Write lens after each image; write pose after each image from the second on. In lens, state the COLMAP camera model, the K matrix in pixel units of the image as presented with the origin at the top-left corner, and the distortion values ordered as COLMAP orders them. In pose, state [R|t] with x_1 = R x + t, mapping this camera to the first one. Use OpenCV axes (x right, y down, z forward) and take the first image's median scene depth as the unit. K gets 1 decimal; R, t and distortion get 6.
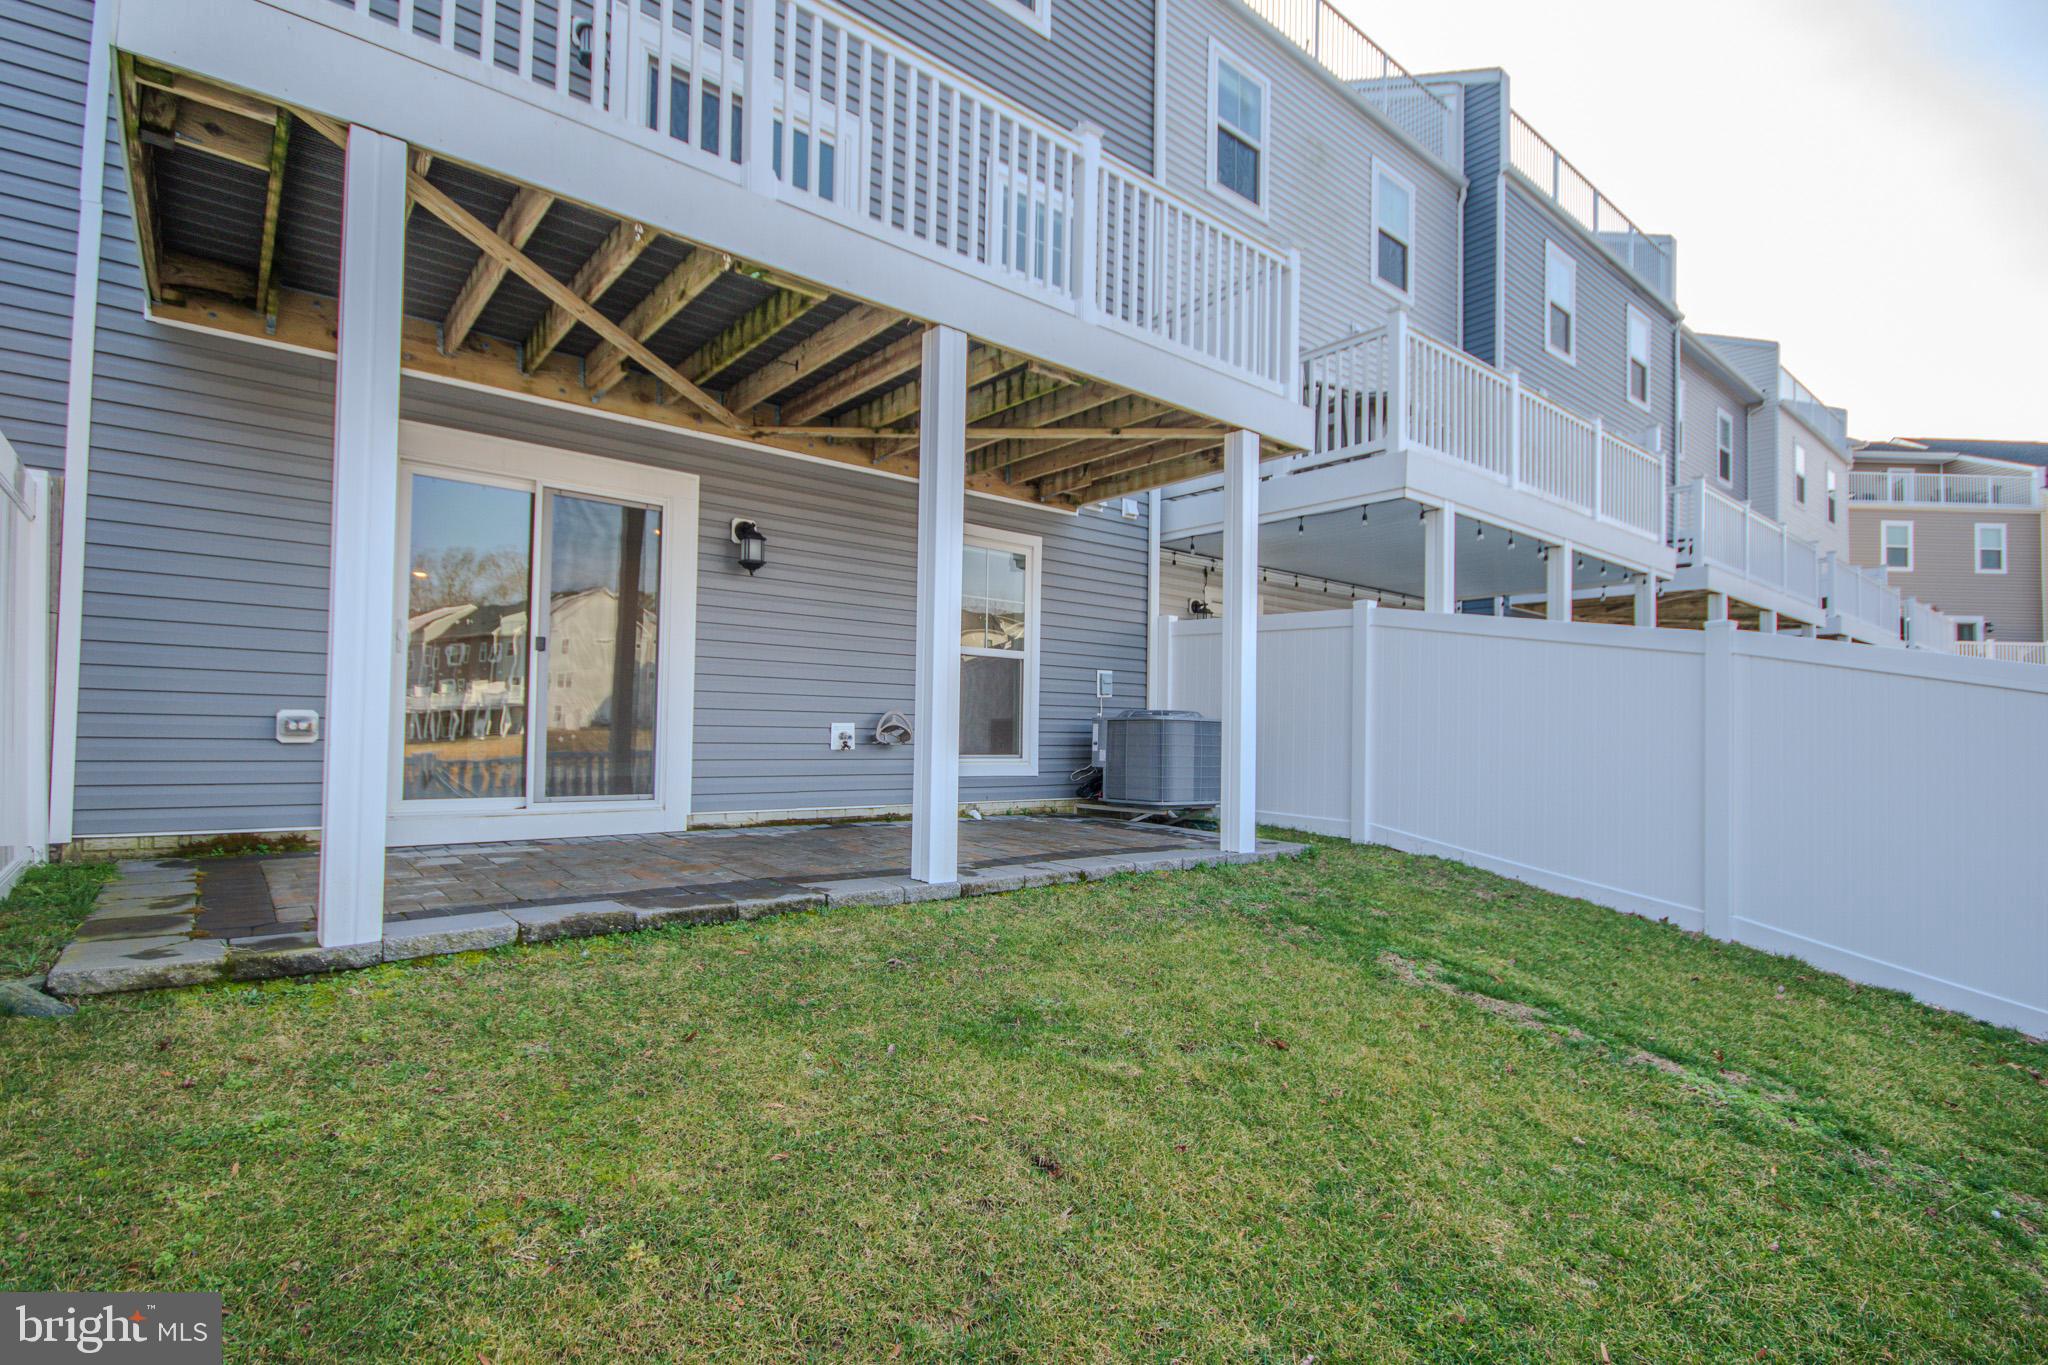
lens RADIAL K [[945.8, 0, 1023.2], [0, 945.8, 707.3], [0, 0, 1]] dist [0.000149, -0.000736]
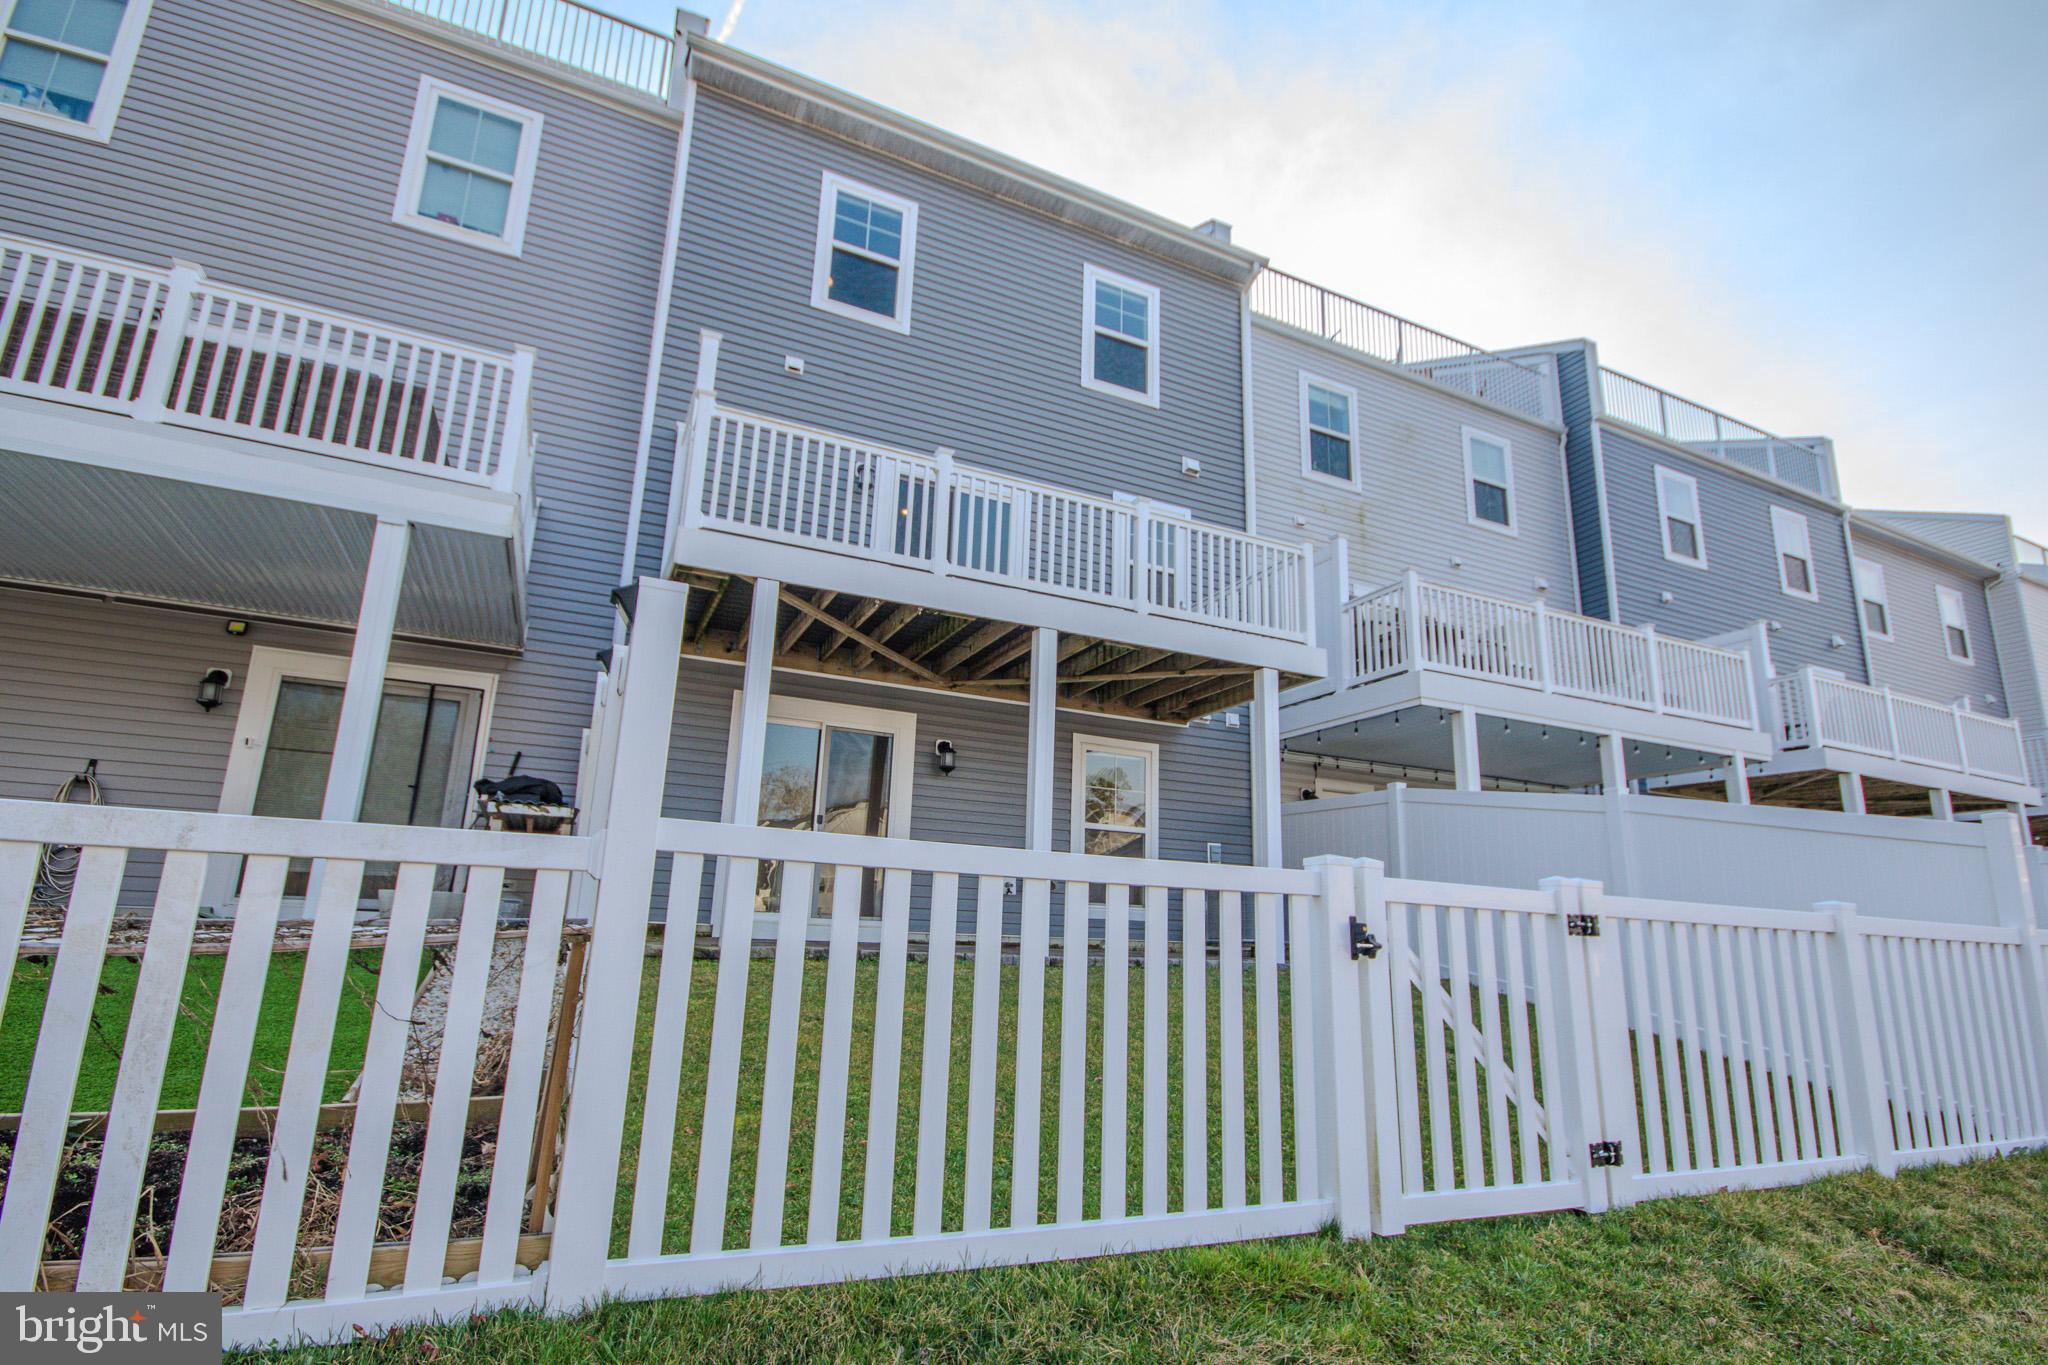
lens RADIAL K [[945.8, 0, 1023.2], [0, 945.8, 707.3], [0, 0, 1]] dist [0.000149, -0.000736]
pose [[0.967452, -0.044900, -0.249038, 0.216765], [-0.010028, 0.976557, -0.215024, 0.079550], [0.252854, 0.210523, 0.944322, -0.434778]]
